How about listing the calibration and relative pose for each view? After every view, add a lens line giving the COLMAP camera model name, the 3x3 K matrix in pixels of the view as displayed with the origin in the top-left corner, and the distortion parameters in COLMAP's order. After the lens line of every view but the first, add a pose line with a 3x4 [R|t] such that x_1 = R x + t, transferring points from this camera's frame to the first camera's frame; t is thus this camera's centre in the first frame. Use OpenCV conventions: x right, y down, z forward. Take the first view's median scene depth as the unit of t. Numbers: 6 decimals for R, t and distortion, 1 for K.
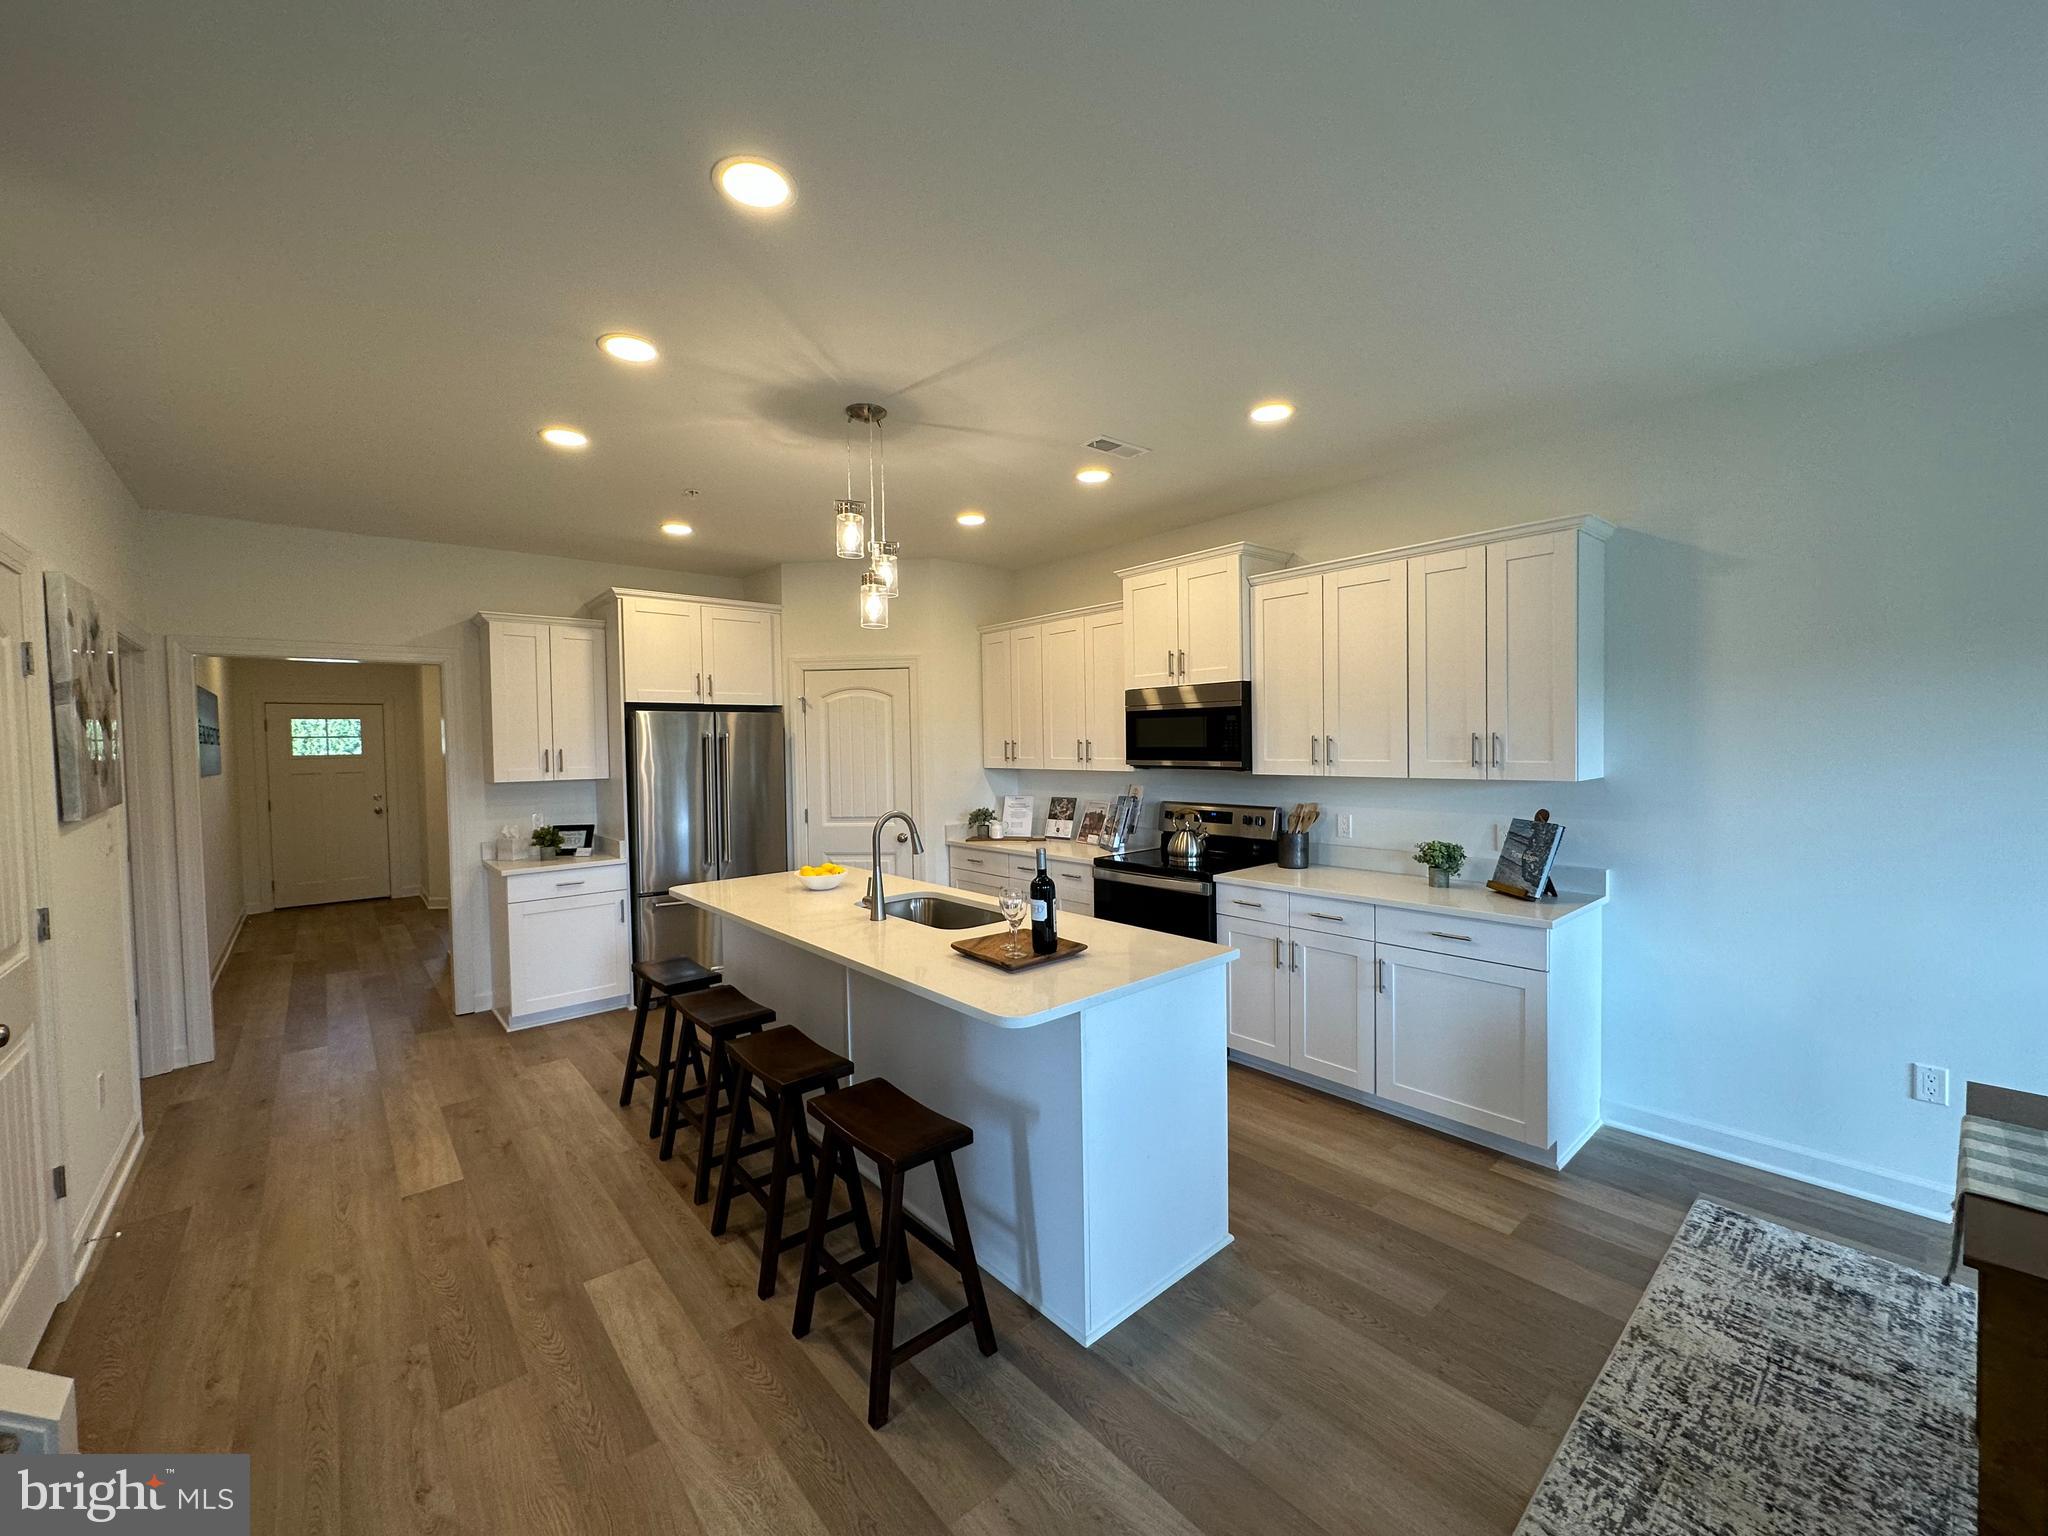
lens RADIAL K [[814.2, 0, 1024.0], [0, 814.2, 768.0], [0, 0, 1]] dist [-0.002604, -0.000351]
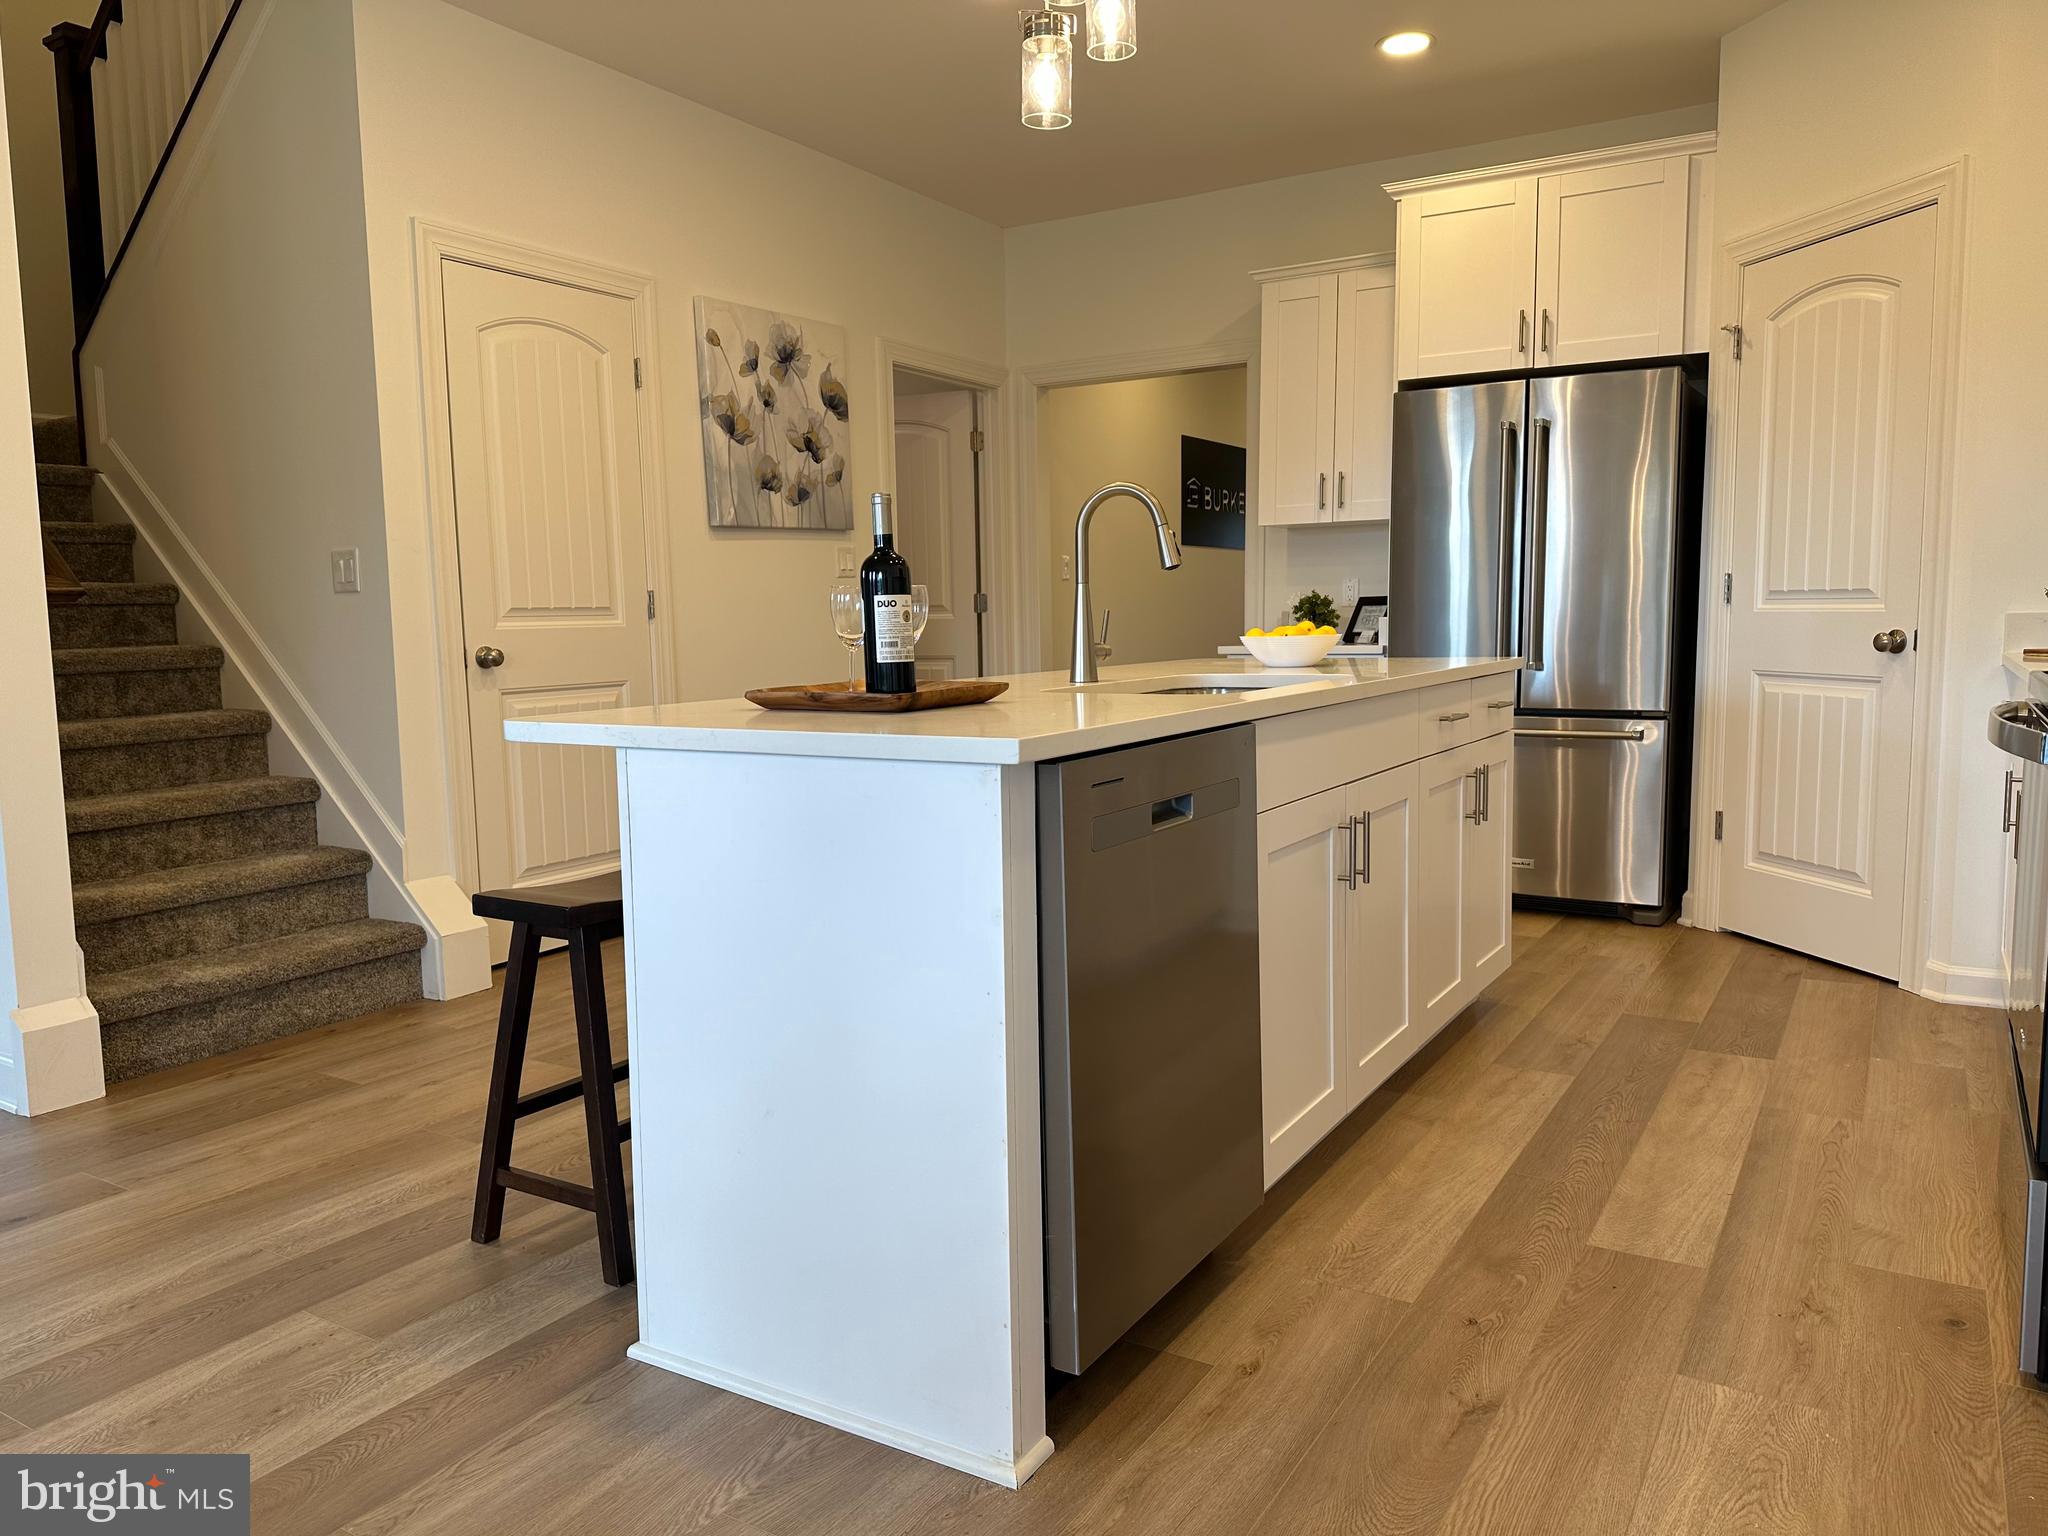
lens RADIAL K [[1436.9, 0, 1026.7], [0, 1436.9, 762.4], [0, 0, 1]] dist [0.040196, -0.057514]
pose [[0.305420, 0.112590, -0.945538, 0.687938], [-0.019215, 0.993512, 0.112096, 0.124813], [0.952024, -0.016068, 0.305601, 0.628531]]
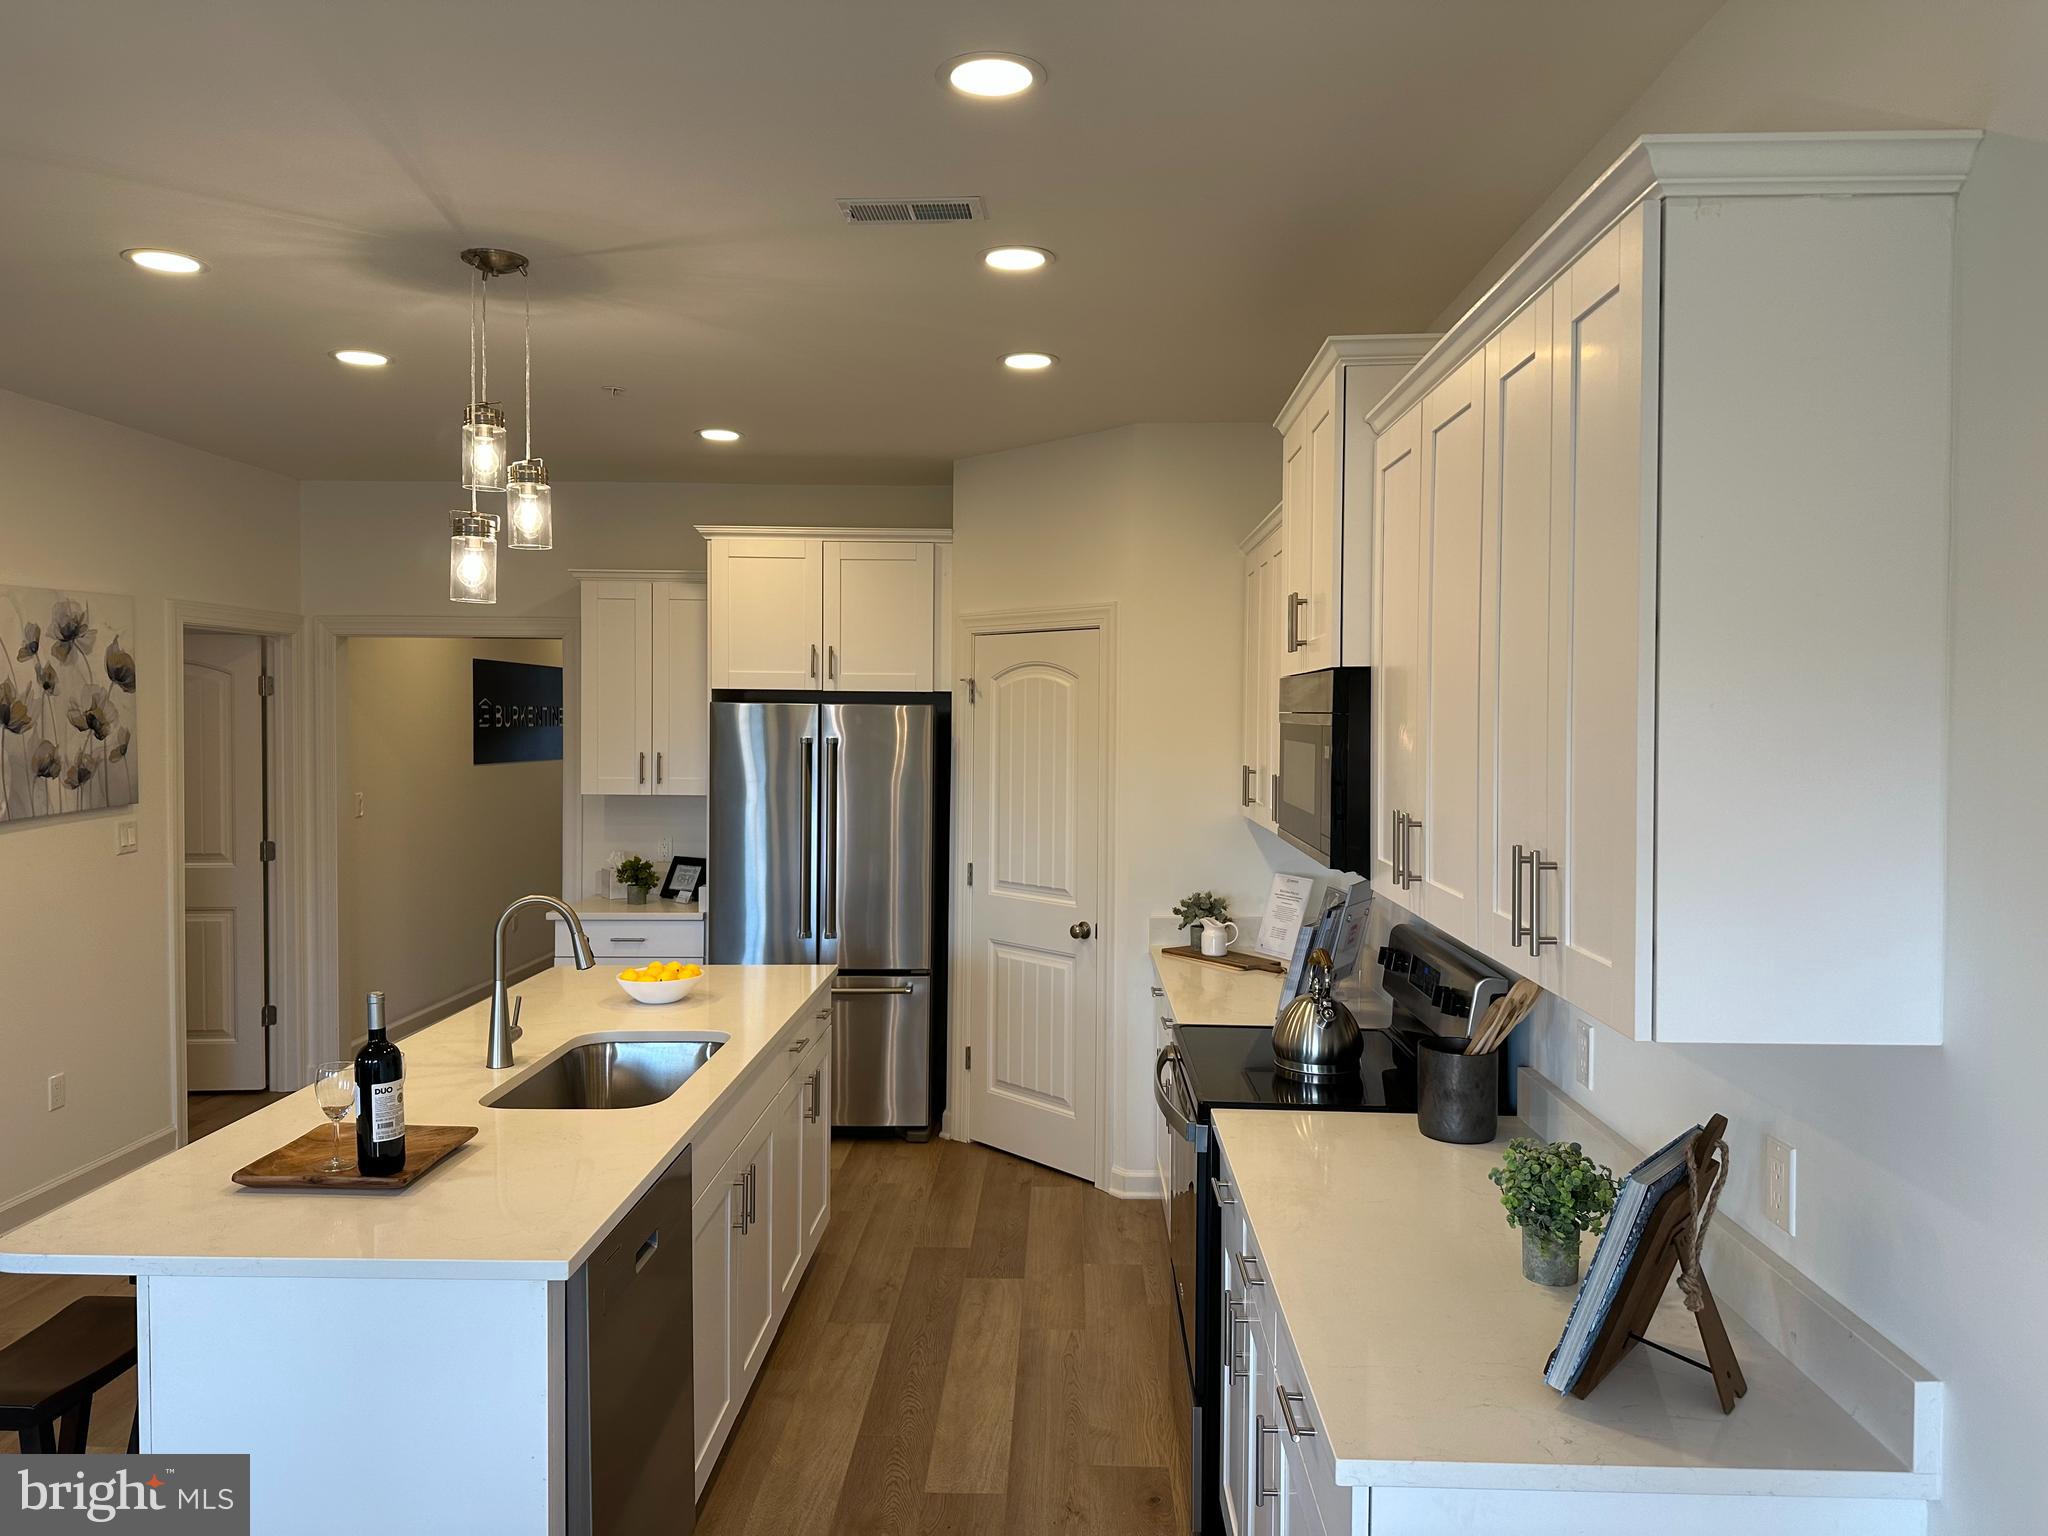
lens RADIAL K [[1421.8, 0, 1024.0], [0, 1421.8, 752.3], [0, 0, 1]] dist [0.086819, -0.099259]
pose [[0.736302, 0.039040, -0.675526, 0.810150], [-0.040667, 0.999083, 0.013414, -0.081942], [0.675430, 0.017595, 0.737214, 0.423644]]
